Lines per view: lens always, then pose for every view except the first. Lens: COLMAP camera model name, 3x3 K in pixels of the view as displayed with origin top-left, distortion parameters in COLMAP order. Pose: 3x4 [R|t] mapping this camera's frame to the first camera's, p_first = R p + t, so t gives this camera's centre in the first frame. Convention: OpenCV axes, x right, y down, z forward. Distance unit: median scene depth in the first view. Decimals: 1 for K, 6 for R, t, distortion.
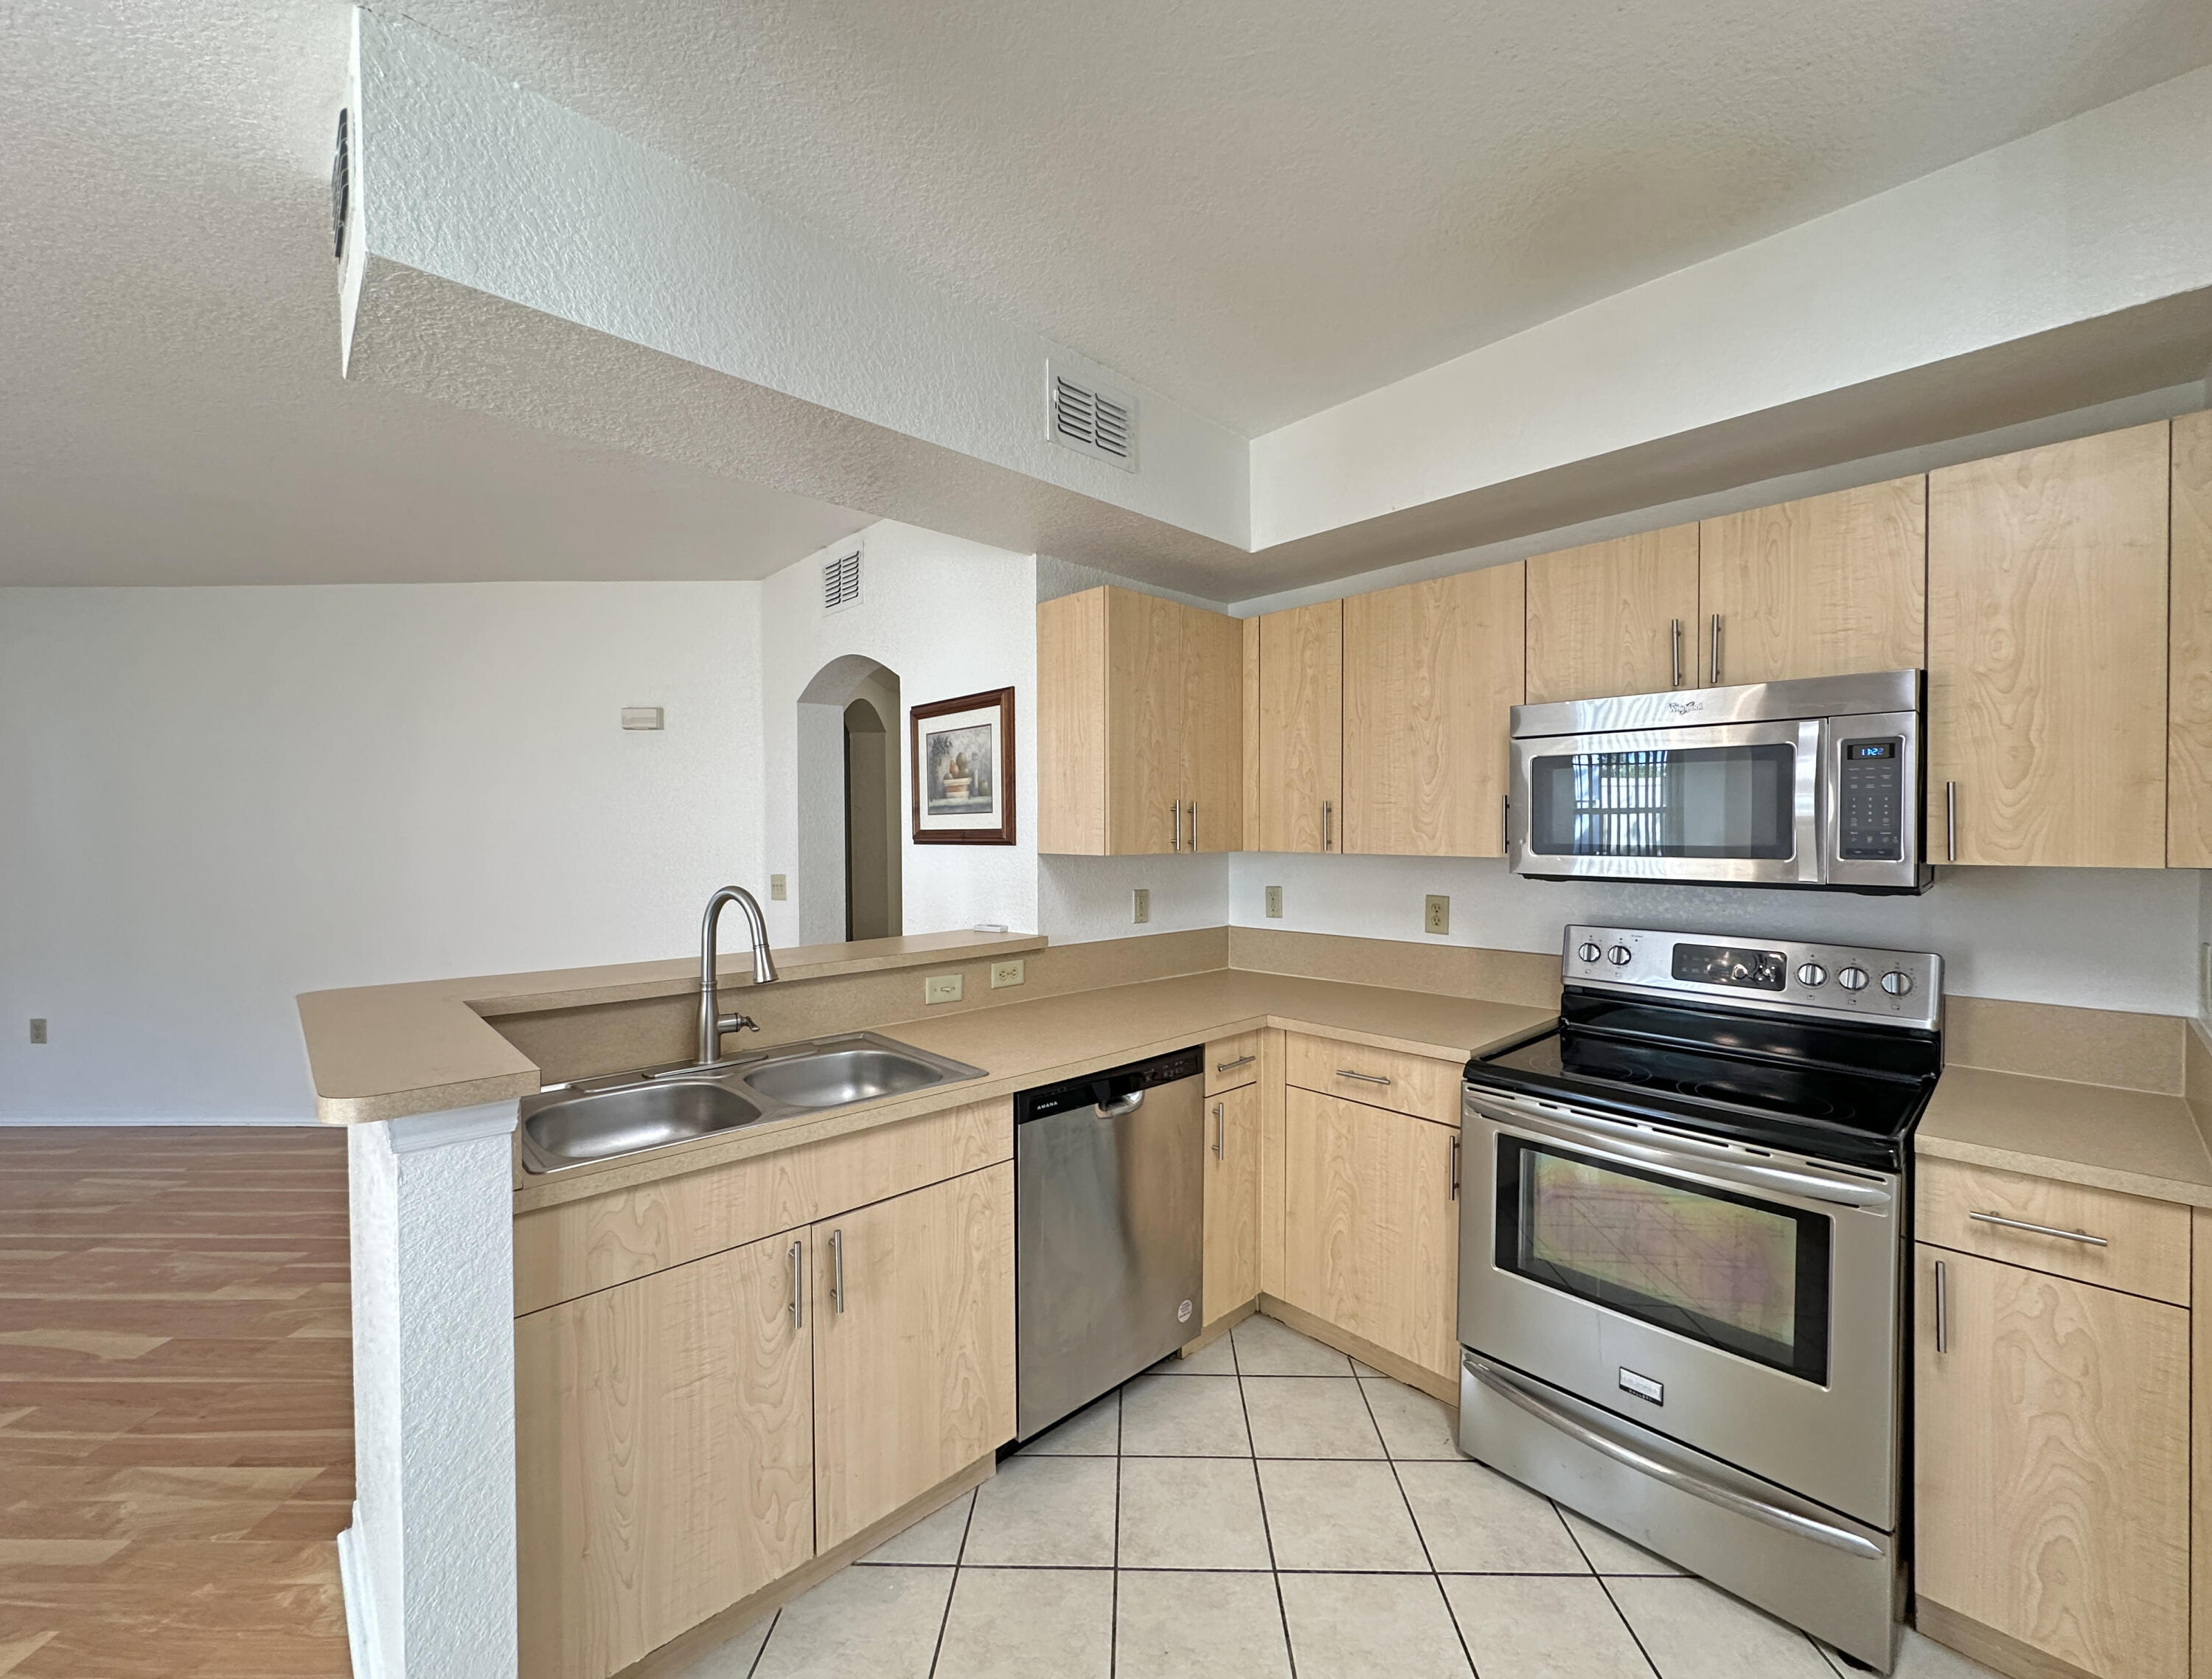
lens RADIAL K [[901.1, 0, 1124.1], [0, 901.1, 838.1], [0, 0, 1]] dist [-0.004695, 0.000781]
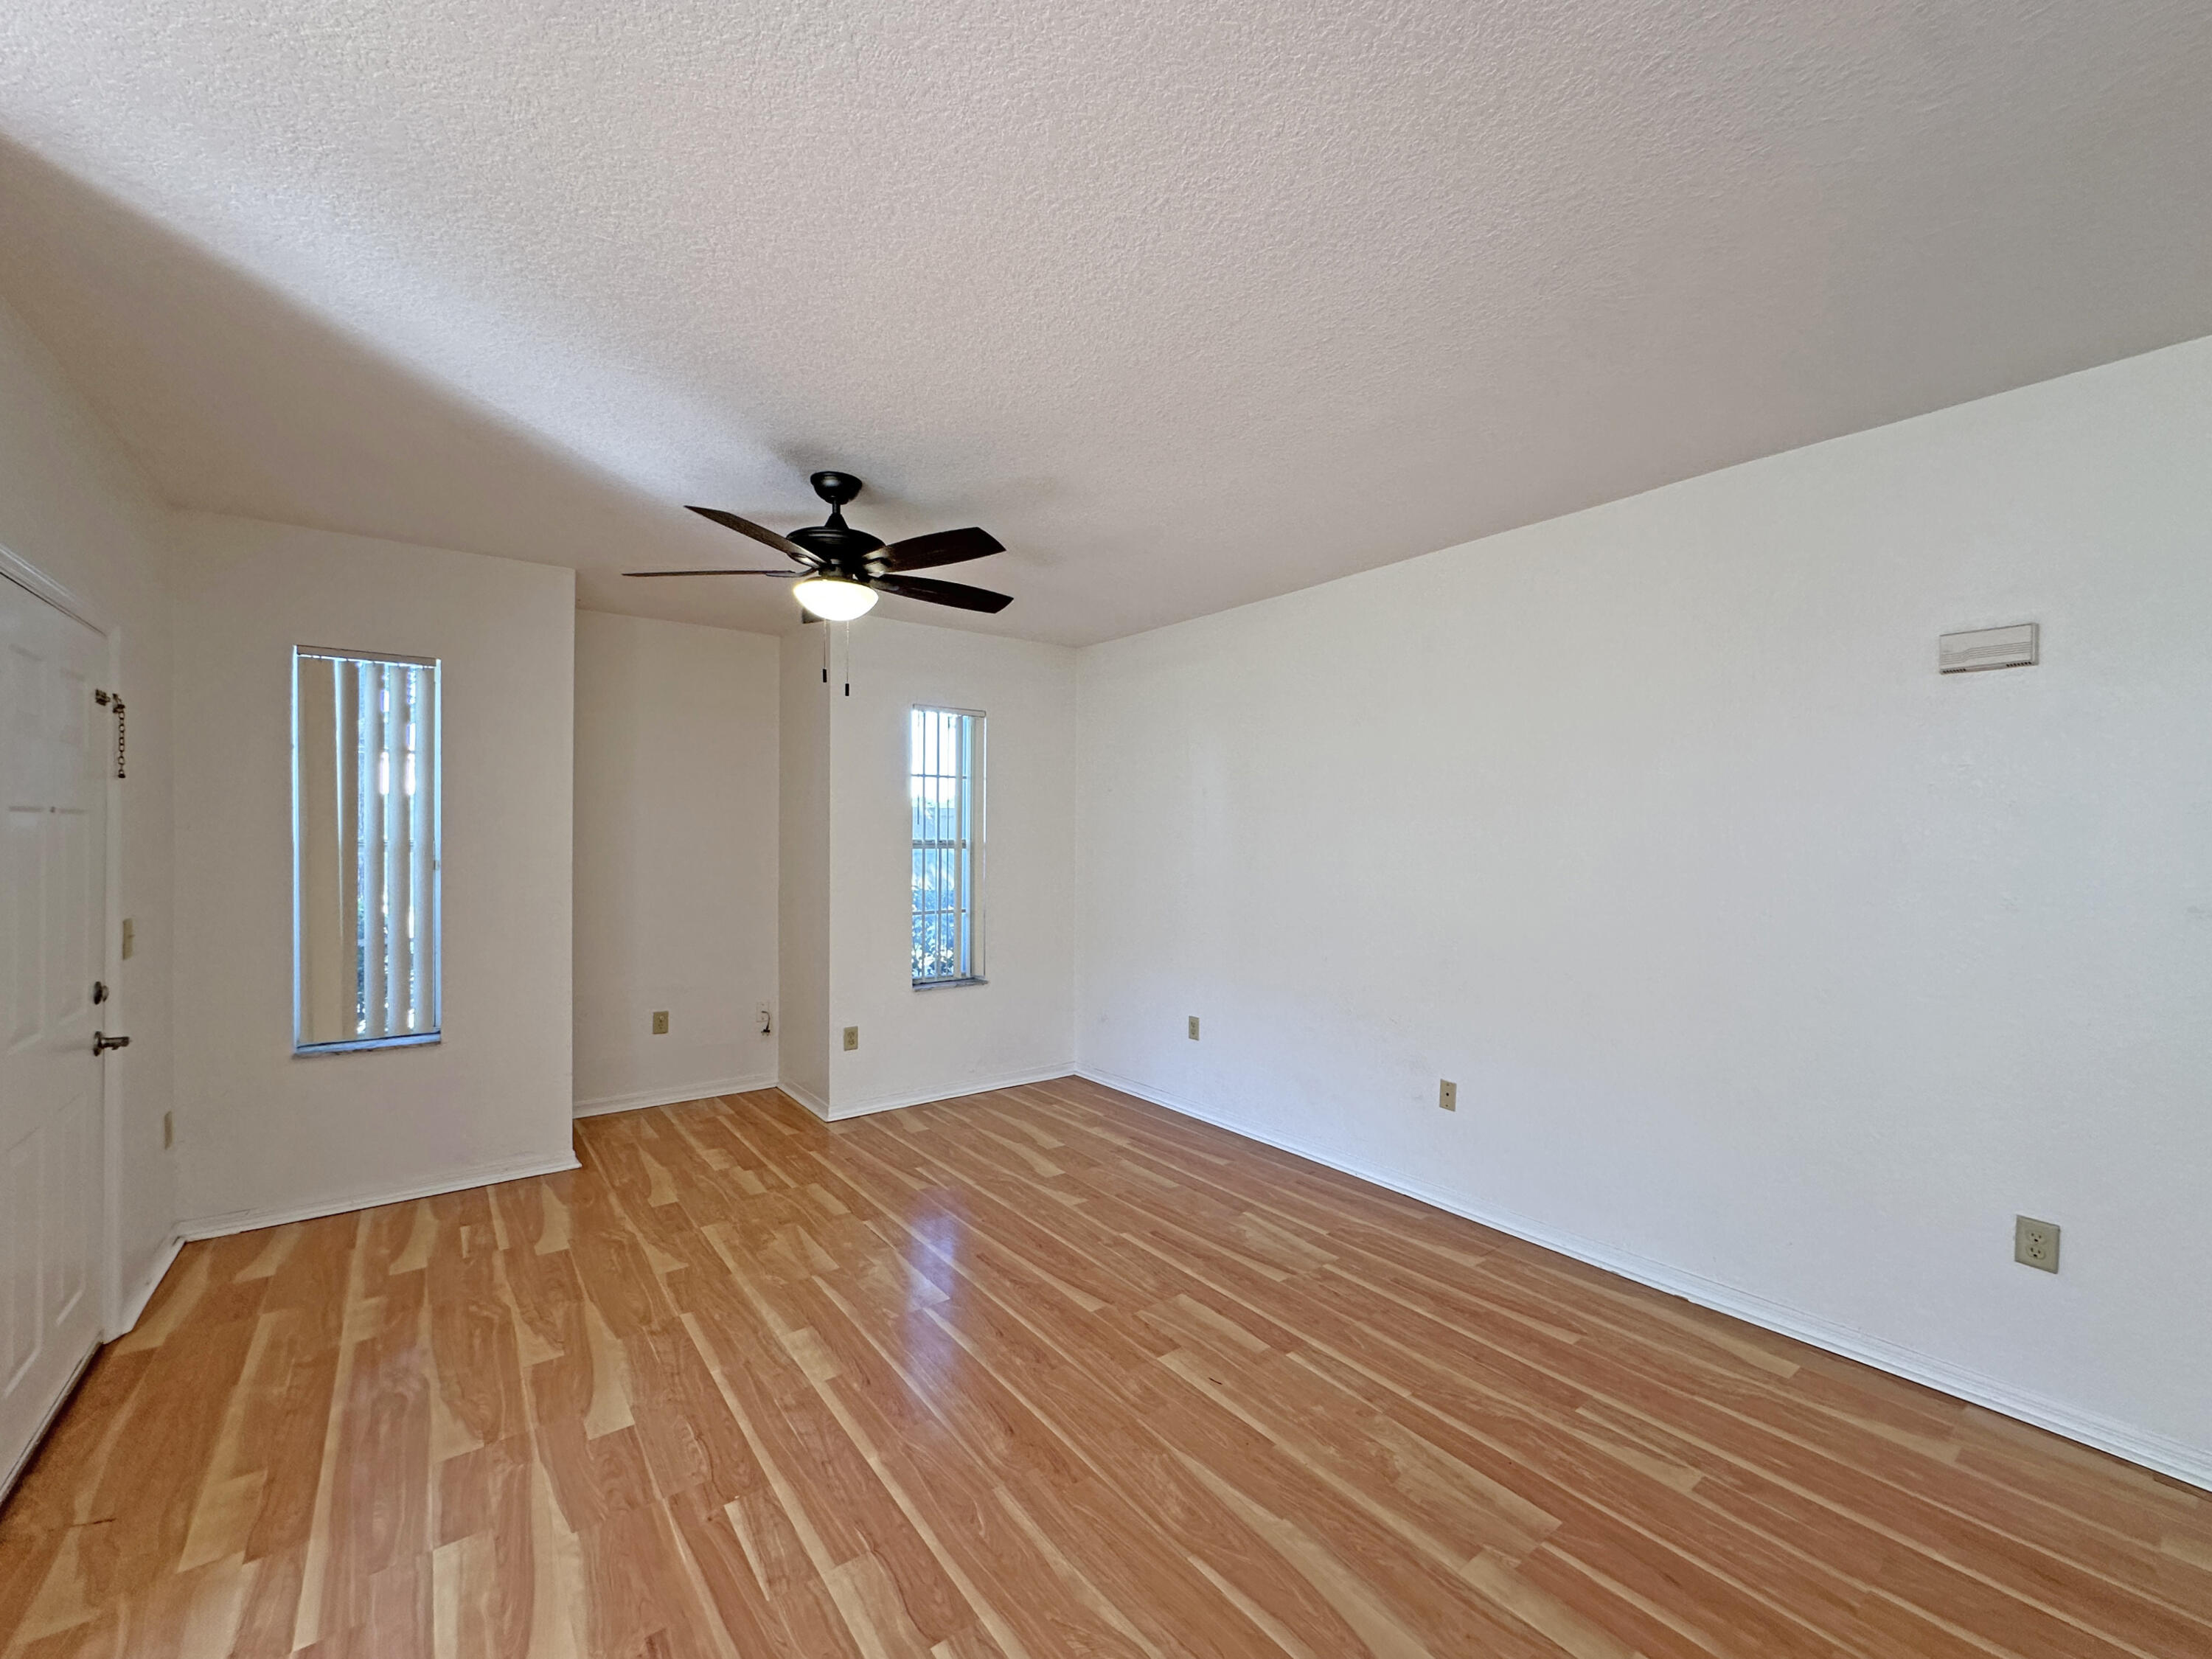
lens RADIAL K [[906.2, 0, 1107.9], [0, 906.2, 843.2], [0, 0, 1]] dist [-0.000841, 0.000729]
pose [[0.618340, 0.010865, -0.785836, -0.800049], [-0.015564, 0.999878, 0.001578, -0.015704], [0.785757, 0.011255, 0.618433, 0.458672]]
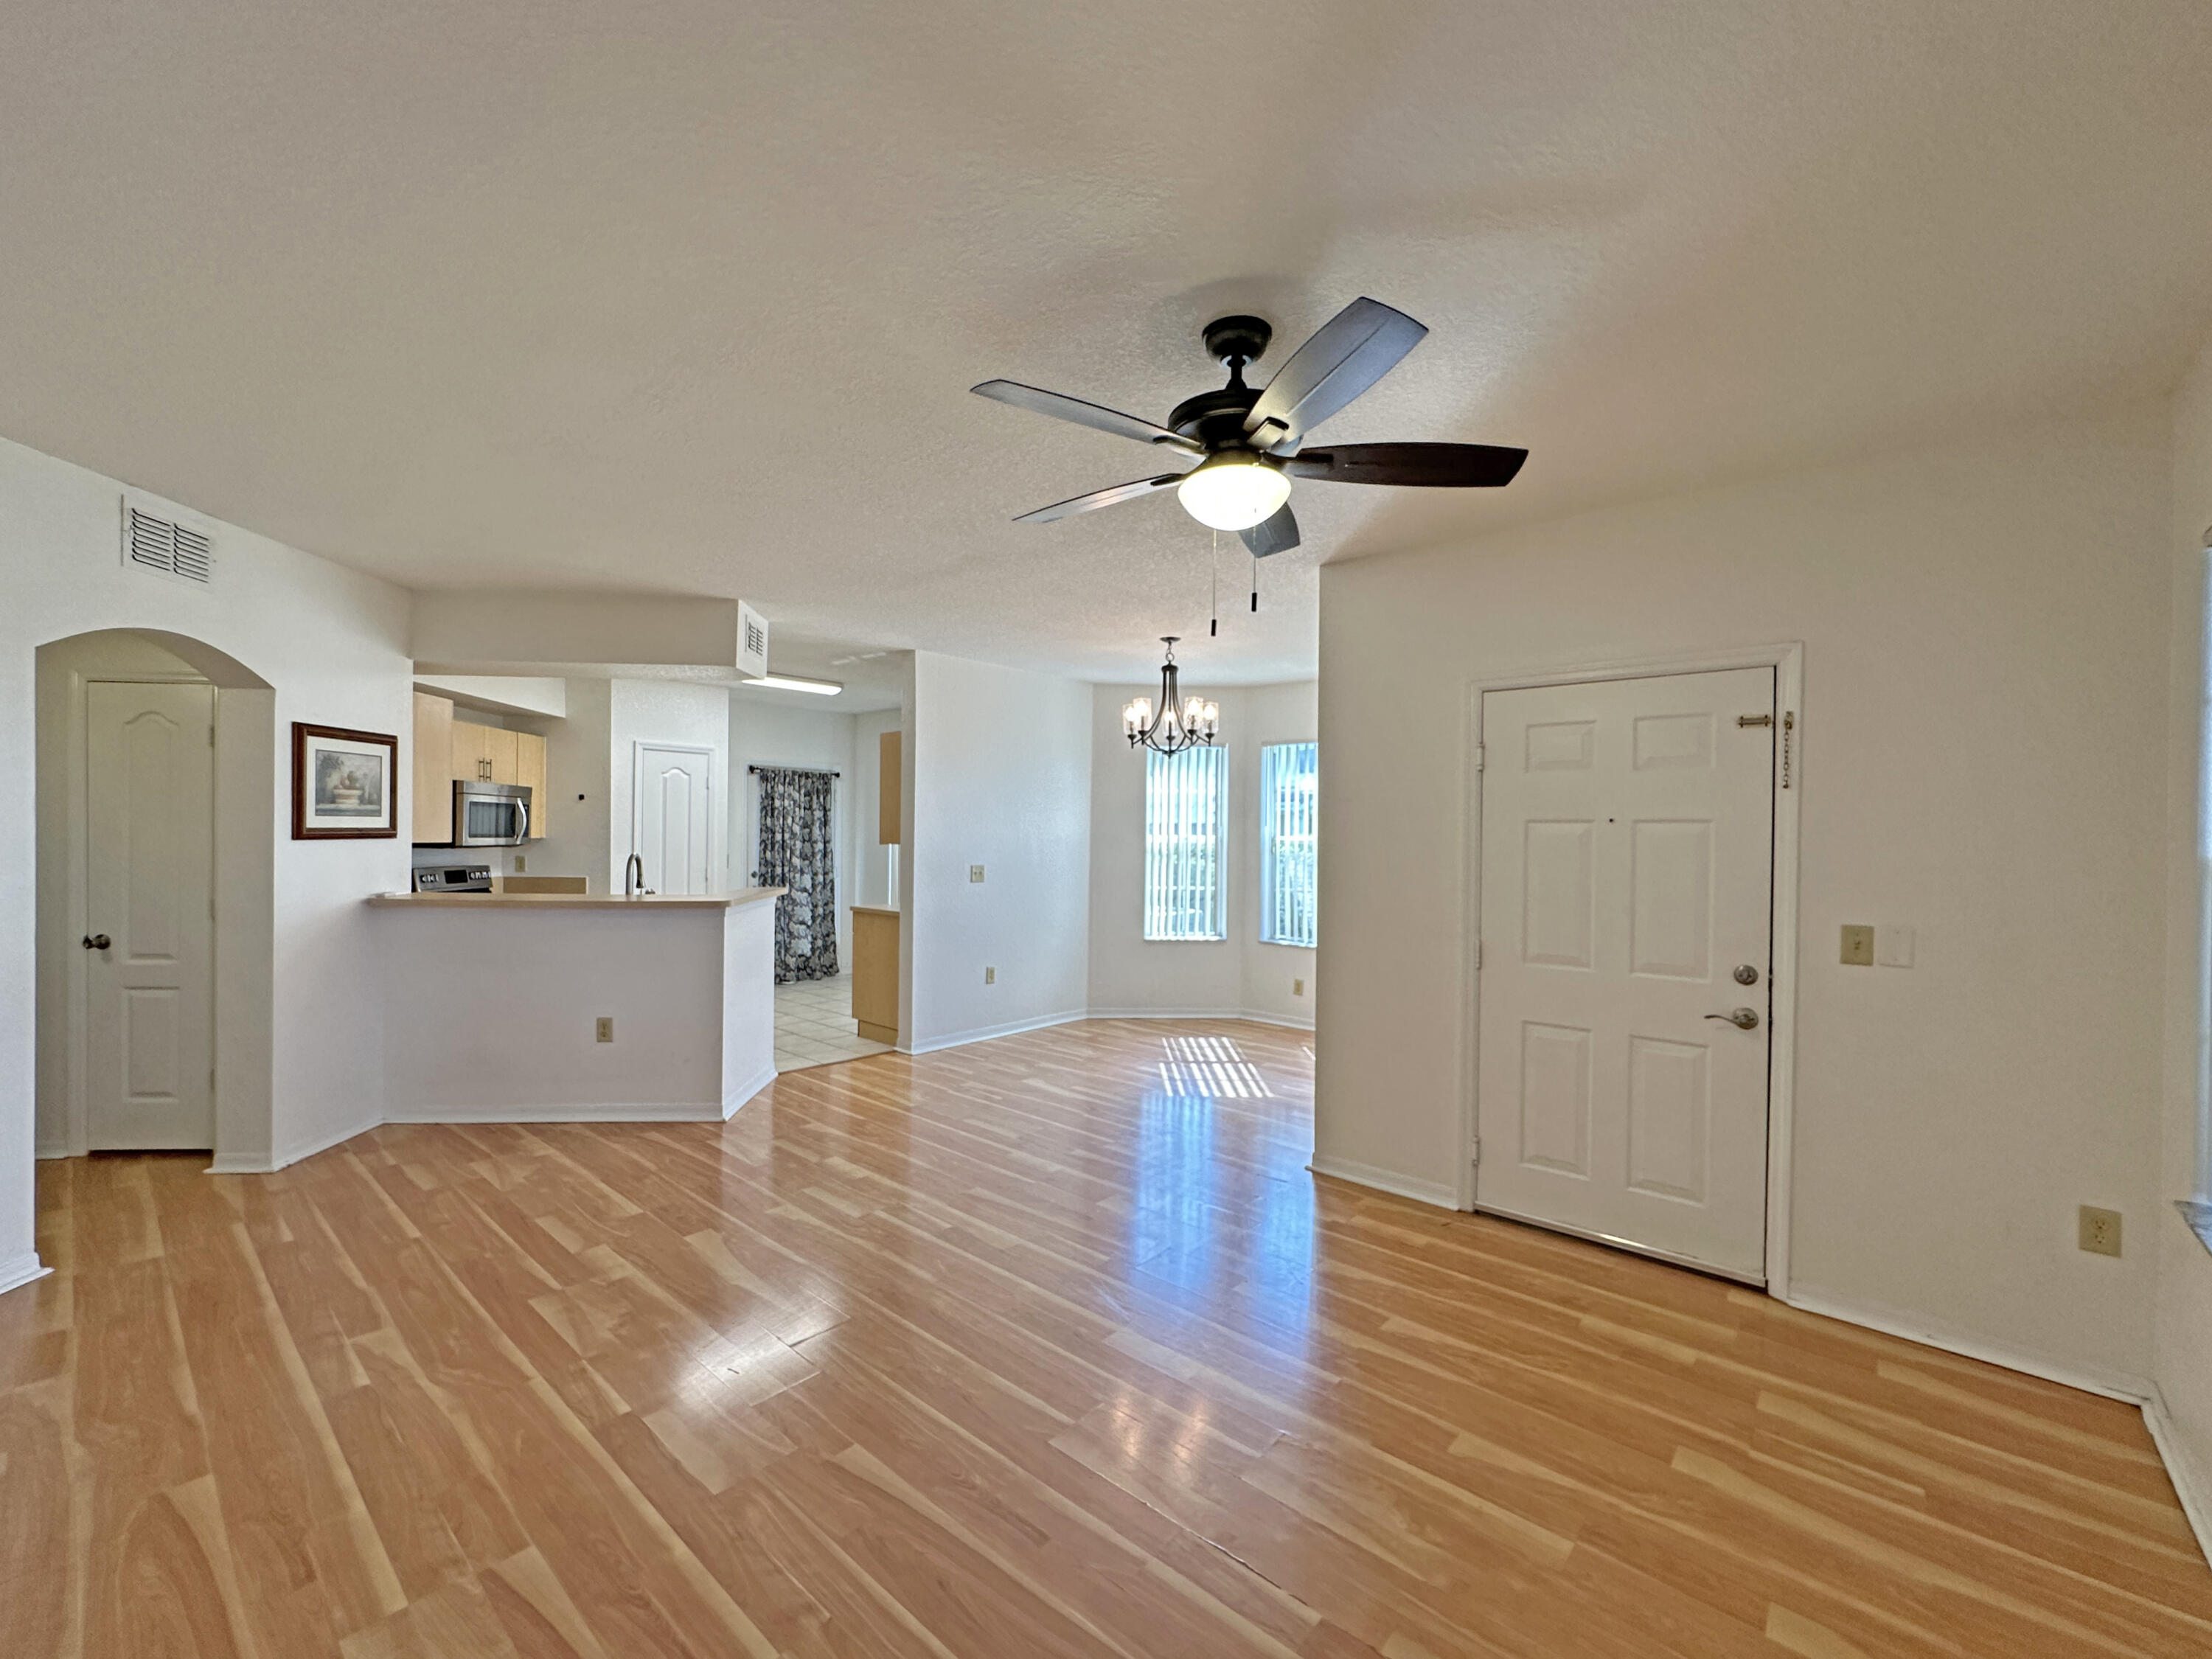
lens RADIAL K [[906.2, 0, 1107.9], [0, 906.2, 843.2], [0, 0, 1]] dist [-0.000841, 0.000729]
pose [[-0.765997, -0.015307, 0.642662, -2.536492], [-0.003900, 0.999809, 0.019165, -0.022207], [-0.642833, 0.012174, -0.765910, 1.729695]]
